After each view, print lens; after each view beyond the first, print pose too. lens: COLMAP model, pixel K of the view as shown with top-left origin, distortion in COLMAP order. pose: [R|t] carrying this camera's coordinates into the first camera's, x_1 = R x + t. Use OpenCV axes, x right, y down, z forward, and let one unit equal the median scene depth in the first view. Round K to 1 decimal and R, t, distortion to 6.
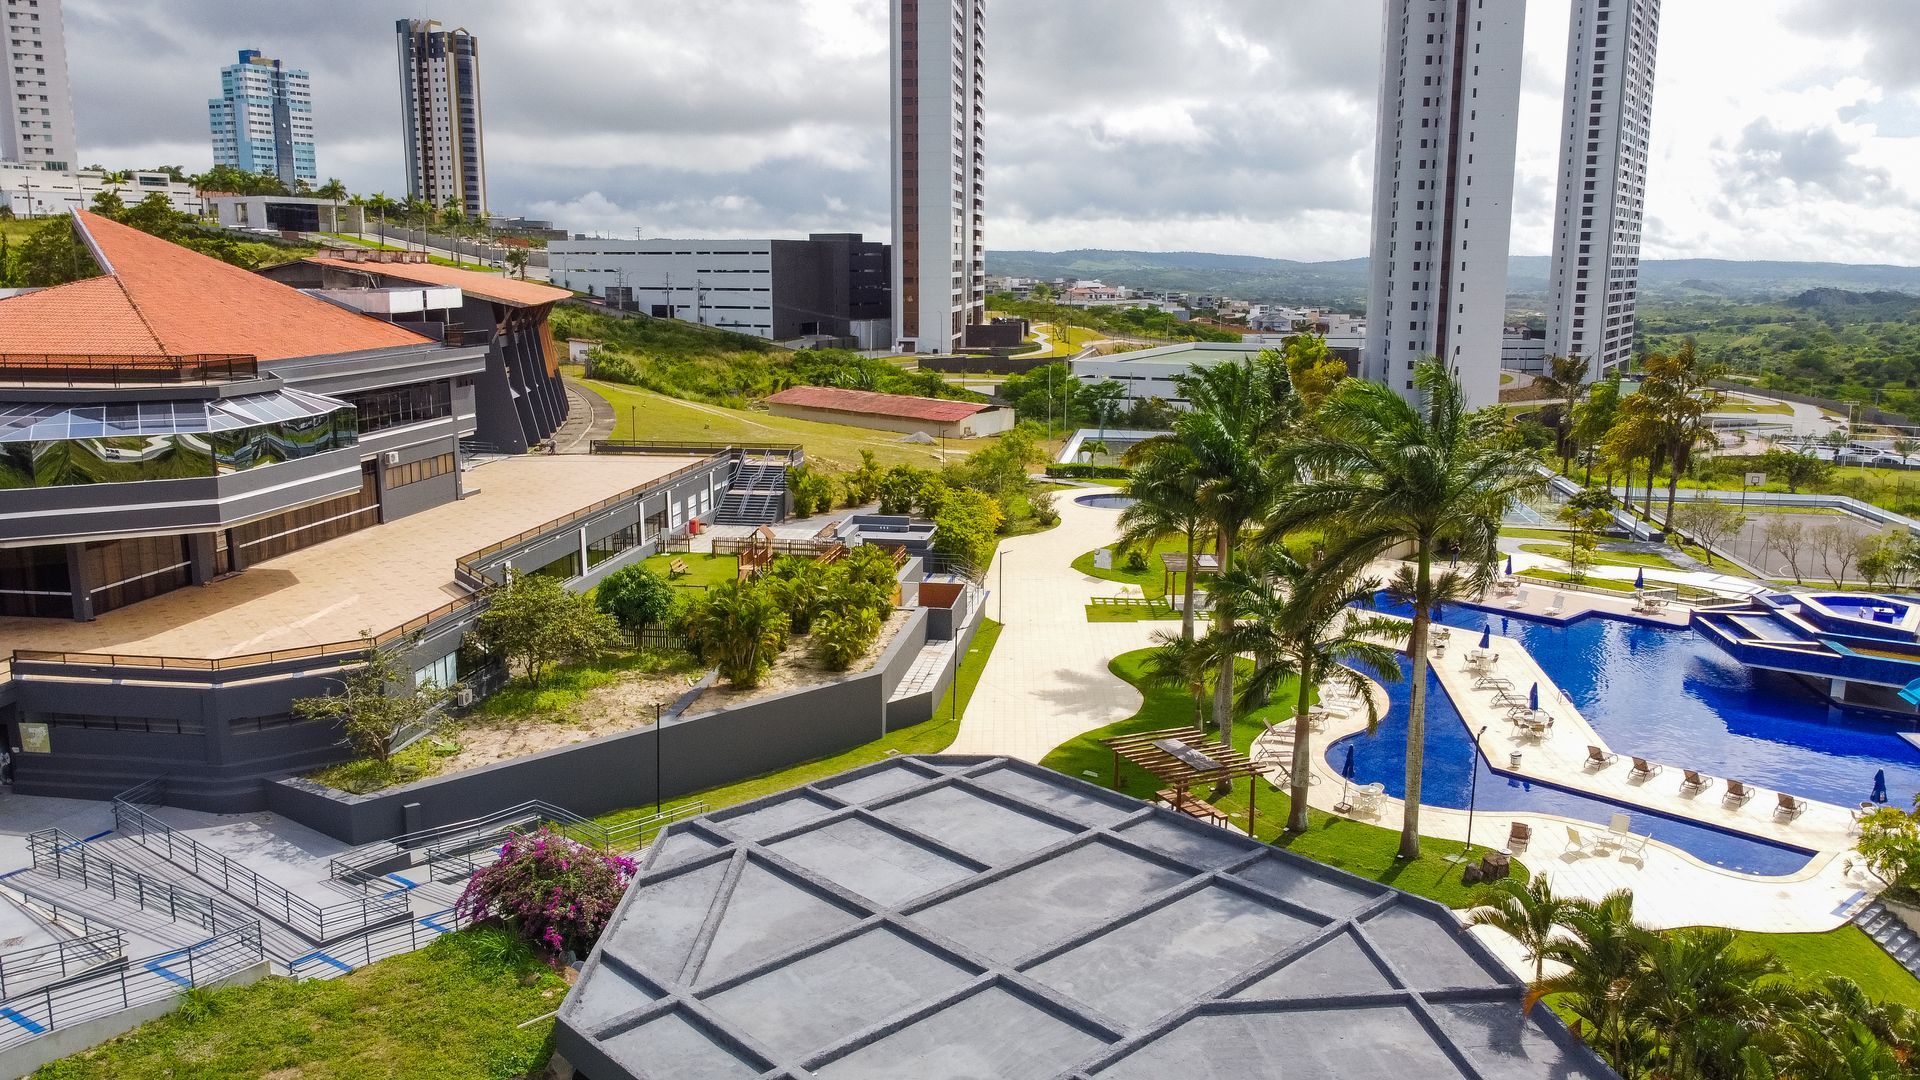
lens RADIAL K [[1454.4, 0, 953.8], [0, 1454.4, 536.8], [0, 0, 1]] dist [0.006932, -0.012750]
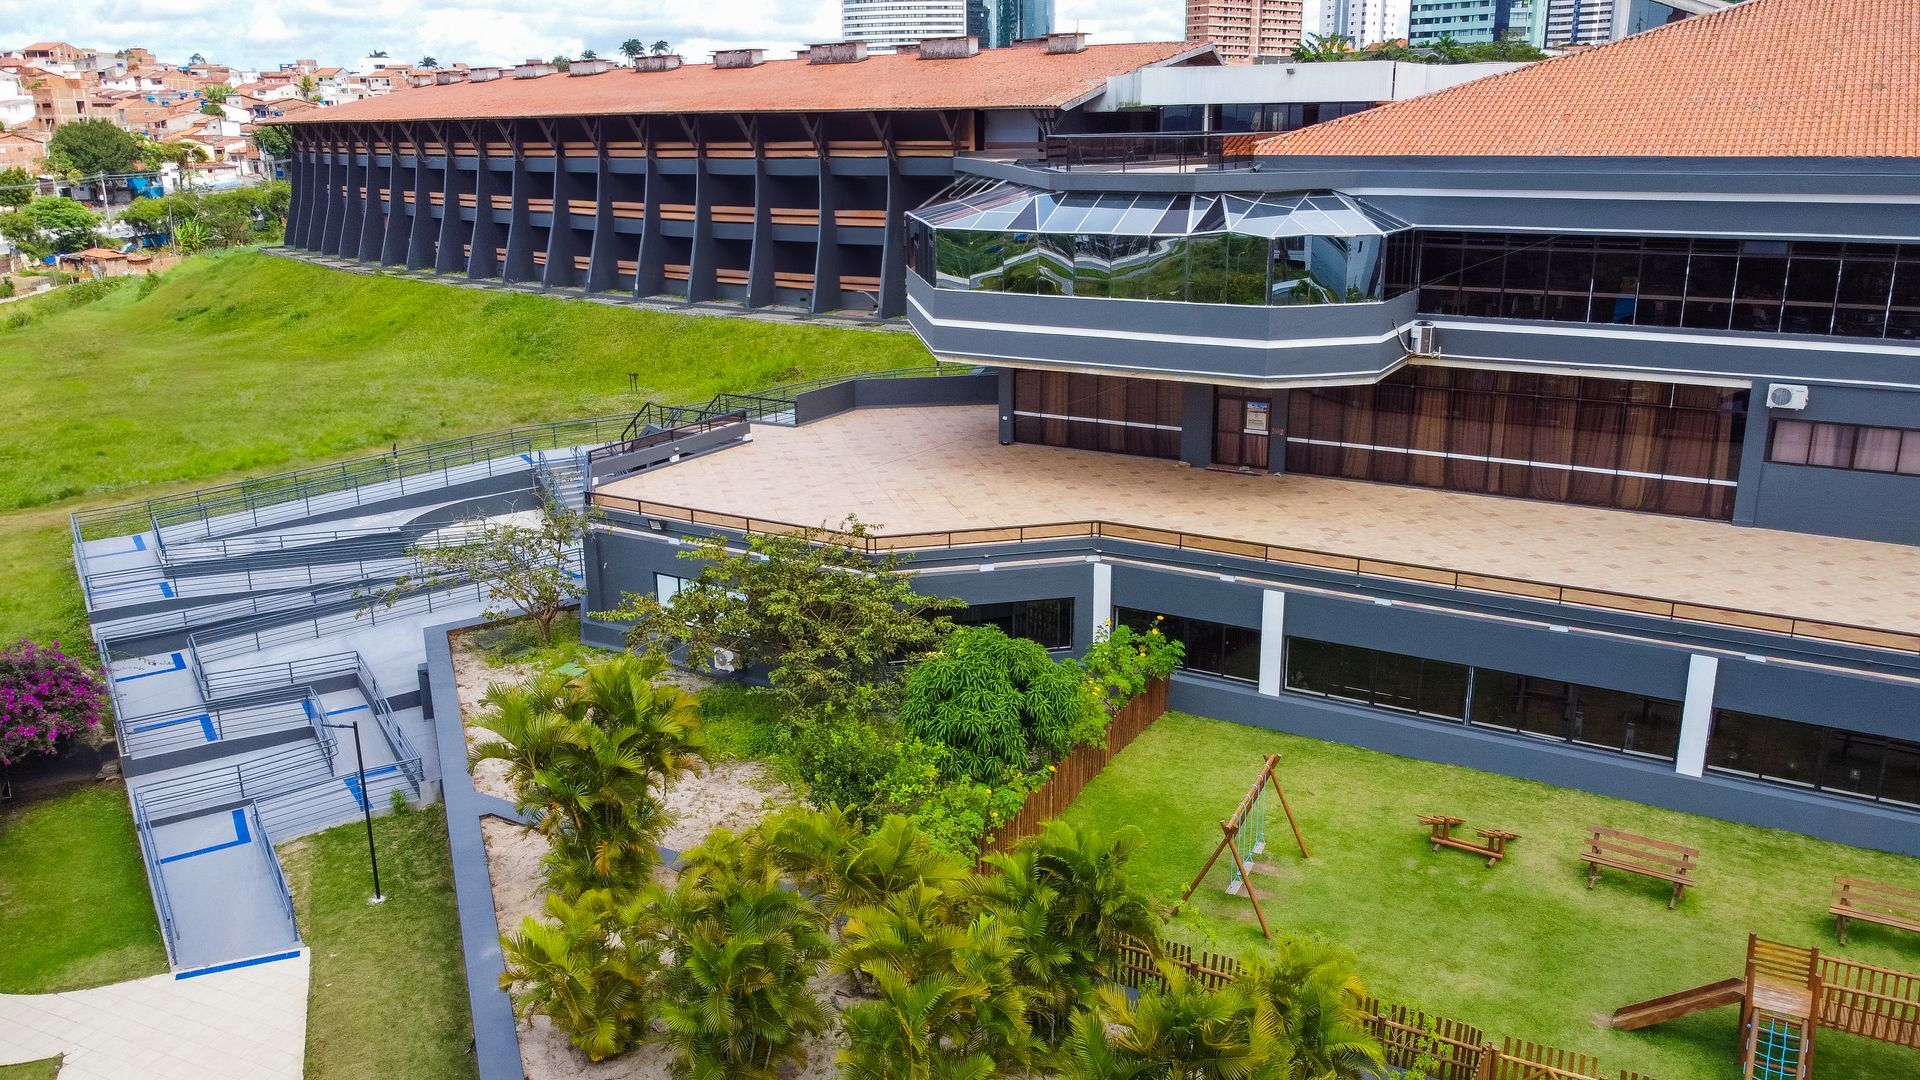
lens RADIAL K [[1454.4, 0, 953.8], [0, 1454.4, 540.2], [0, 0, 1]] dist [0.006932, -0.012750]
pose [[-0.371413, 0.258736, -0.891688, 0.115203], [-0.161004, 0.927889, 0.336303, -0.104039], [0.914402, 0.268472, -0.302972, 0.758408]]
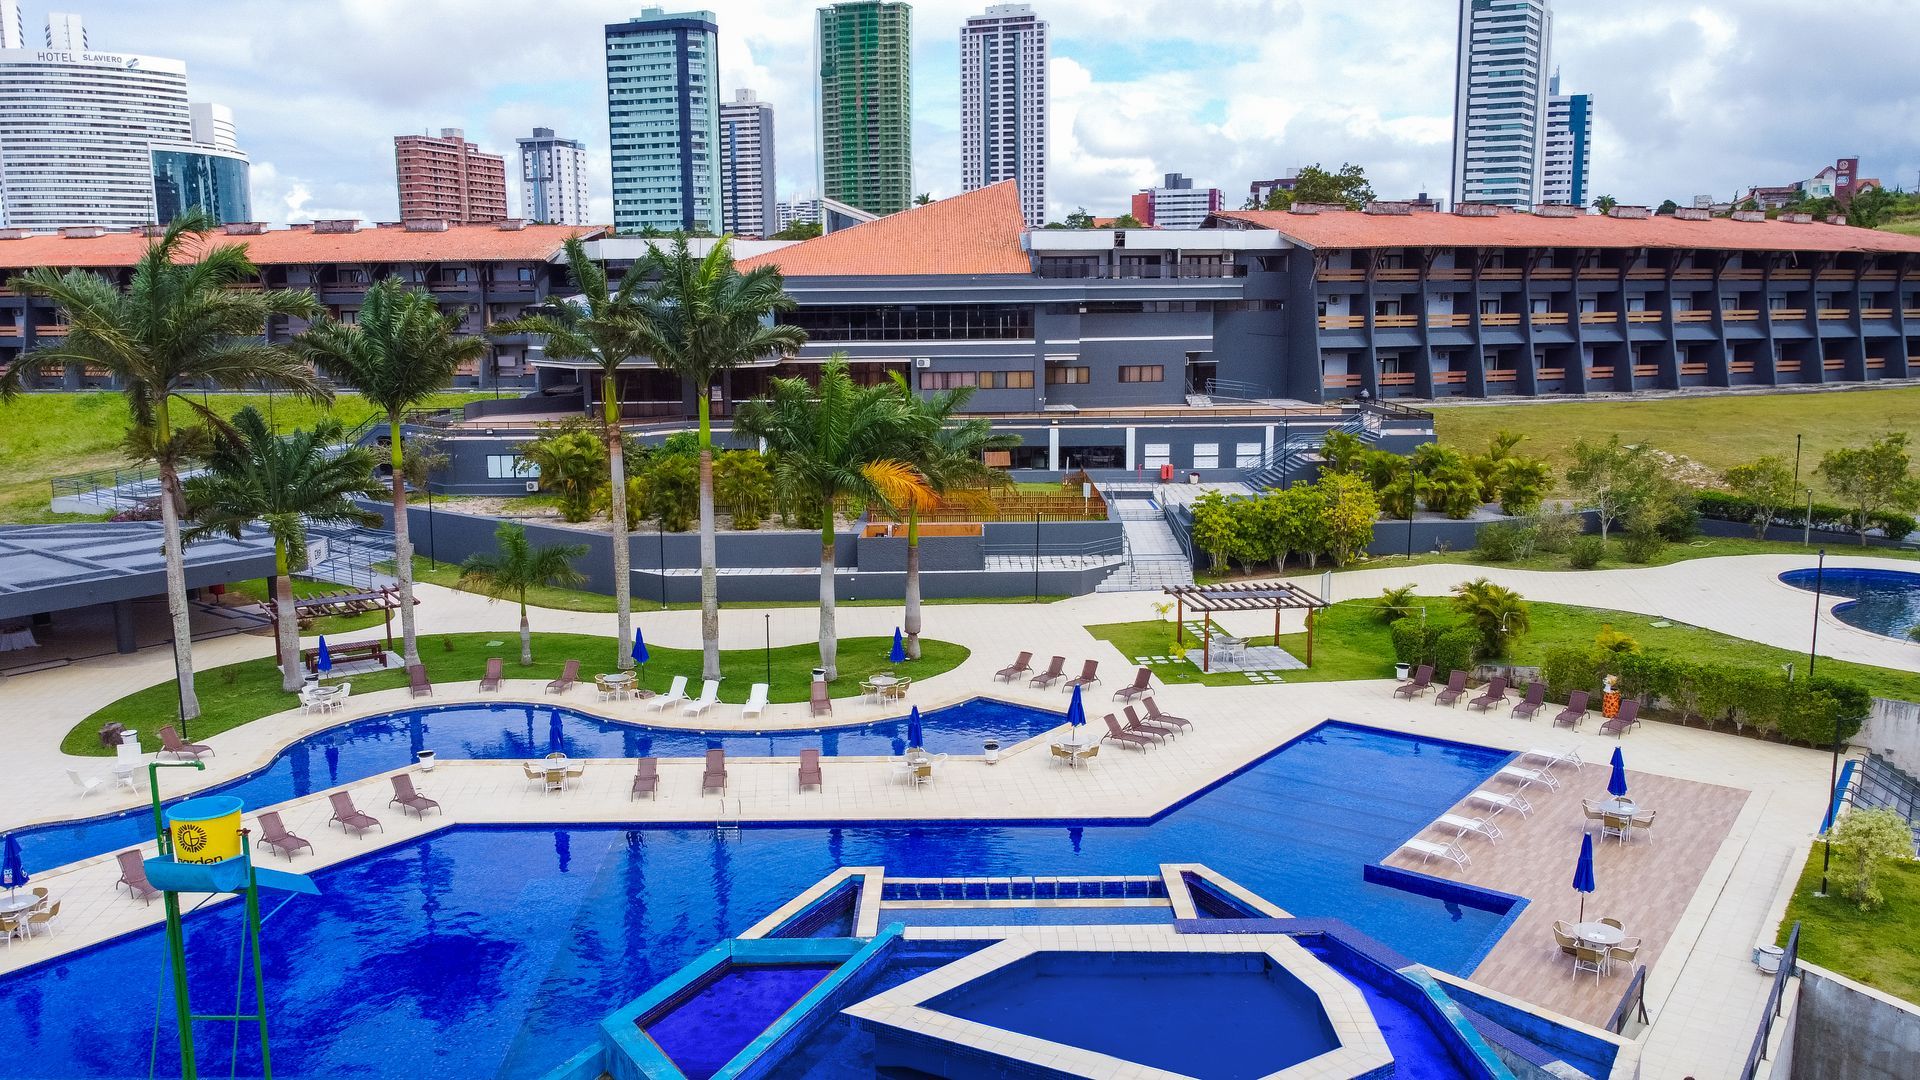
lens RADIAL K [[1454.4, 0, 954.0], [0, 1454.4, 536.6], [0, 0, 1]] dist [0.006932, -0.012750]
pose [[0.157974, 0.158290, -0.974673, 0.699143], [-0.172122, 0.976371, 0.130668, -0.063065], [0.972326, 0.147121, 0.181487, 0.686648]]
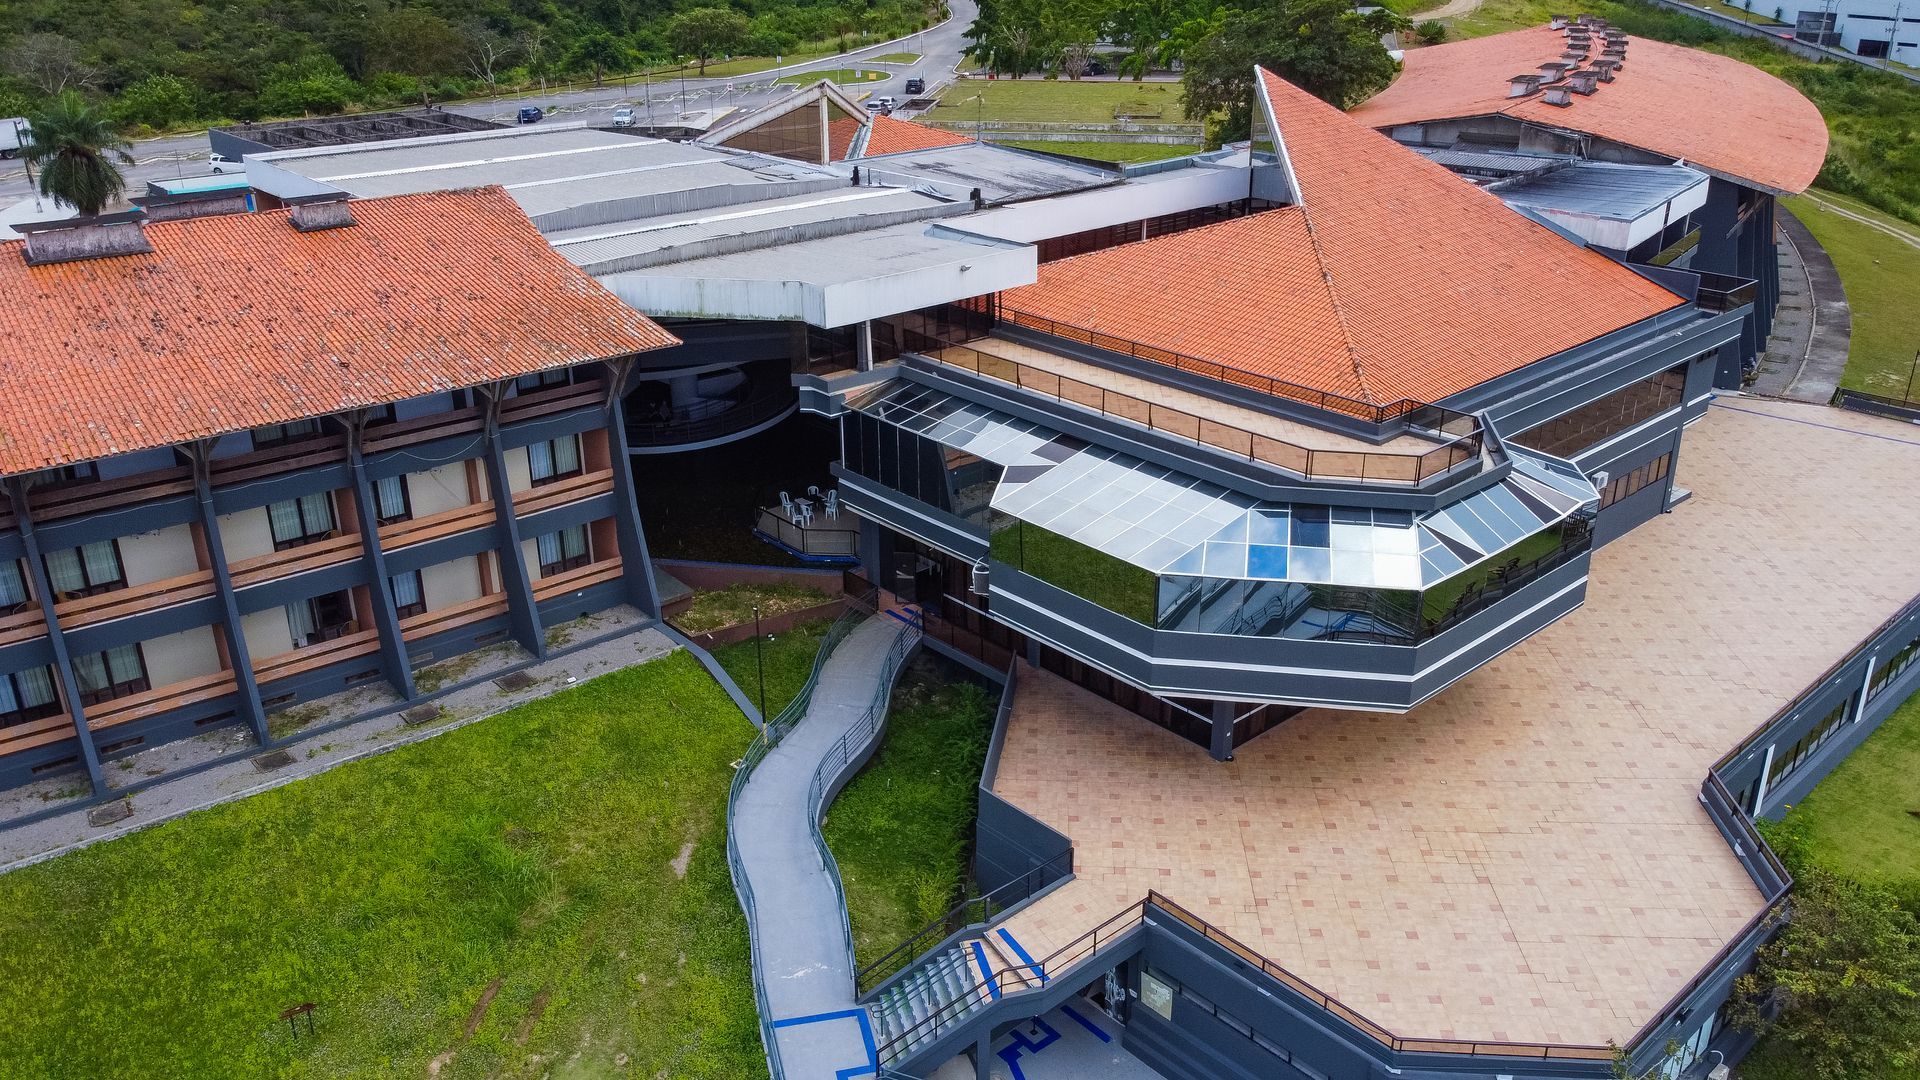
lens RADIAL K [[1492.3, 0, 976.5], [0, 1492.3, 531.2], [0, 0, 1]] dist [0.006240, -0.001287]
pose [[0.781244, 0.238489, -0.576872, -0.159842], [-0.112199, 0.962737, 0.246065, -0.148952], [0.614060, -0.127512, 0.778891, 0.184266]]
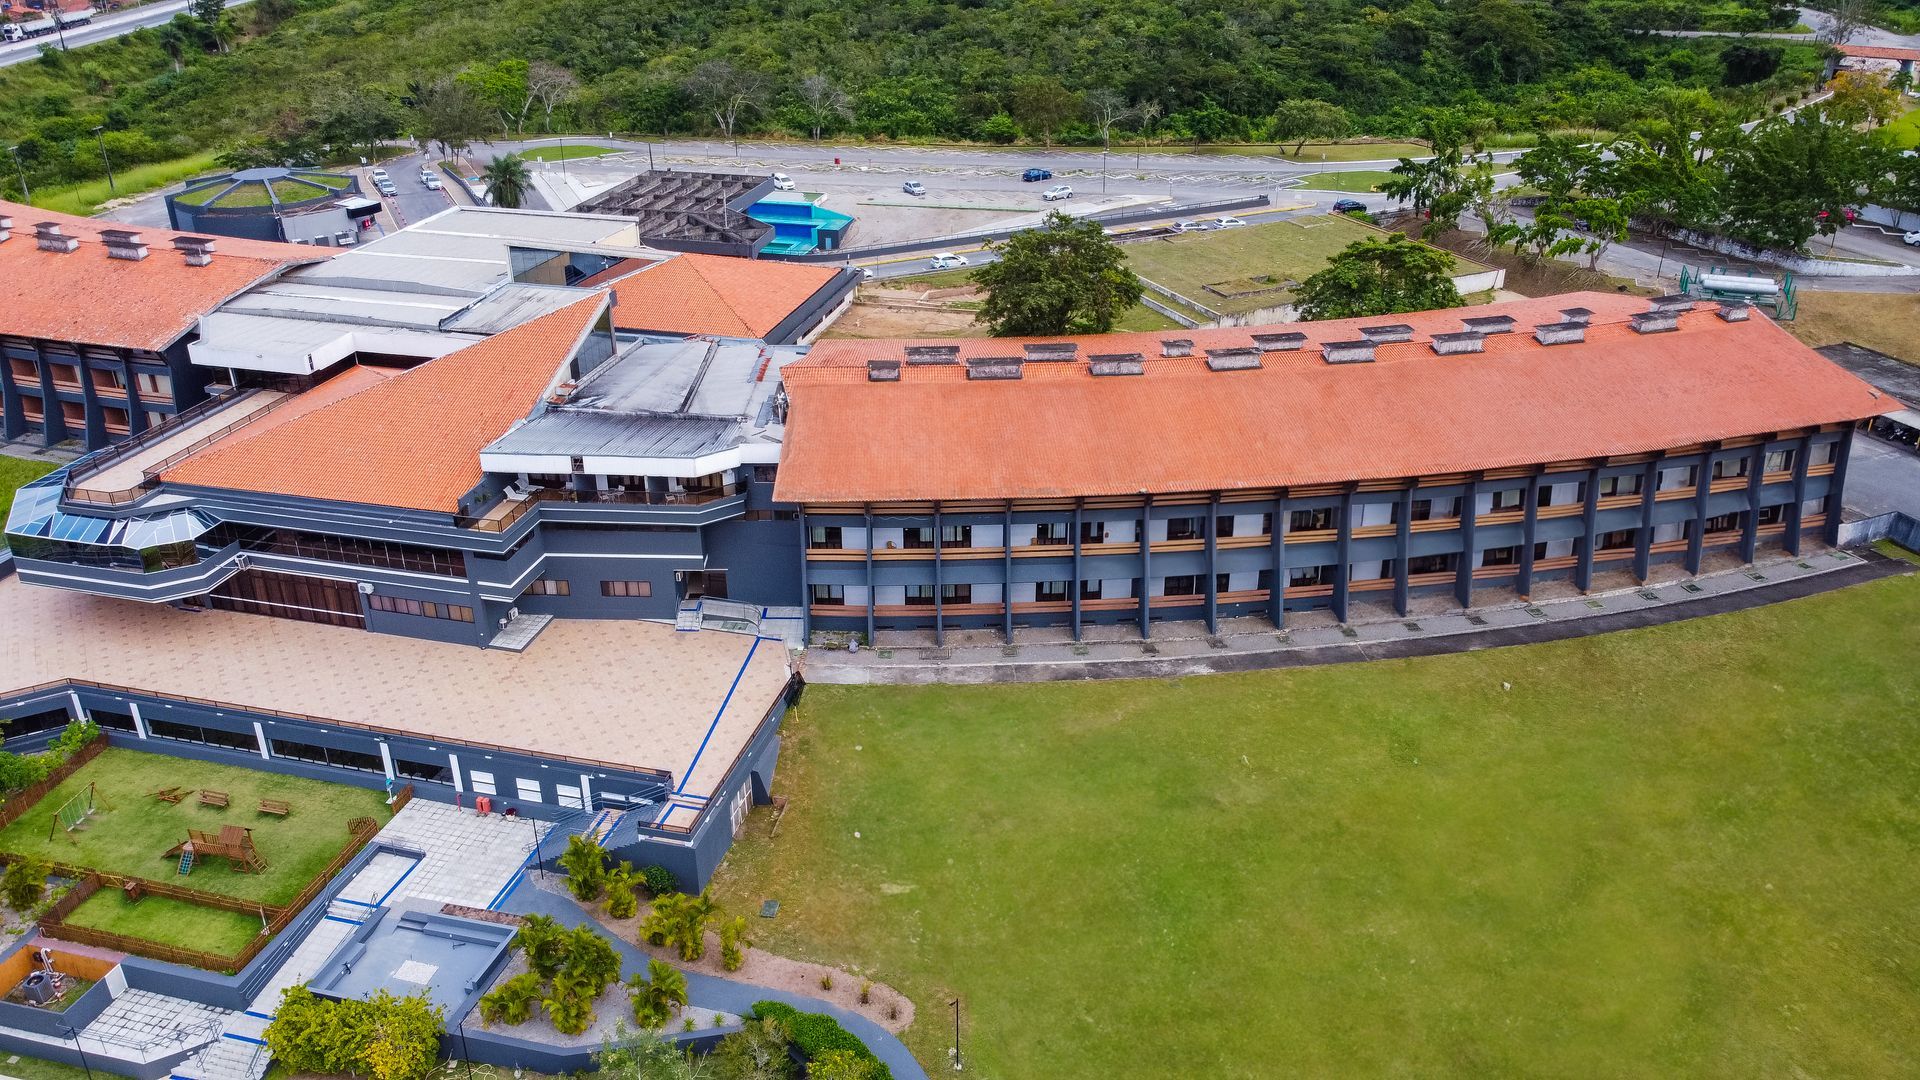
lens RADIAL K [[1454.4, 0, 953.4], [0, 1454.4, 539.9], [0, 0, 1]] dist [0.006932, -0.012750]
pose [[-0.098183, 0.440567, -0.892335, 0.514461], [-0.179495, 0.874122, 0.451324, -0.596265], [0.978847, 0.204482, -0.006744, 1.227528]]
